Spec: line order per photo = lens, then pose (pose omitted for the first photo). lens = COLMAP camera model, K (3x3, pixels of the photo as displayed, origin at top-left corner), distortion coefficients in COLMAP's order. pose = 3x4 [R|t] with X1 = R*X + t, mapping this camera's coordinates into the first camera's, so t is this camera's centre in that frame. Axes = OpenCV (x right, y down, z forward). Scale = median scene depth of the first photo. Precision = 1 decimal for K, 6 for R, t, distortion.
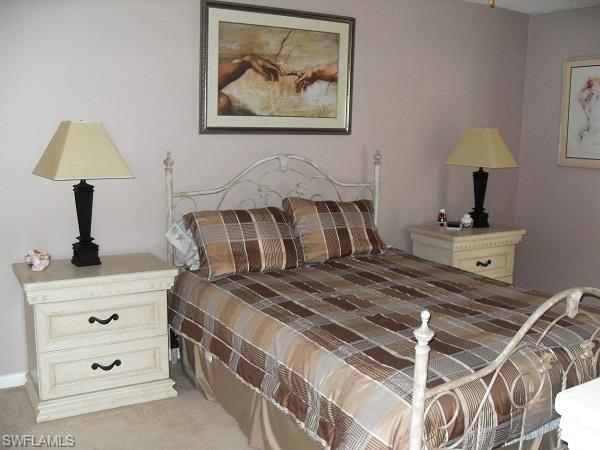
lens RADIAL K [[625.9, 0, 307.6], [0, 625.9, 229.6], [0, 0, 1]] dist [-0.199724, 0.222009]
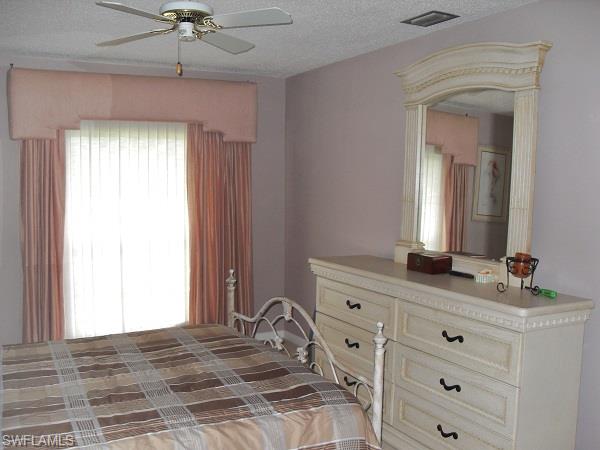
lens RADIAL K [[625.9, 0, 307.6], [0, 625.9, 229.6], [0, 0, 1]] dist [-0.199724, 0.222009]
pose [[0.042195, -0.107651, 0.993293, -0.817604], [0.165323, 0.981226, 0.099320, -0.162390], [-0.985336, 0.160023, 0.059199, 0.741980]]
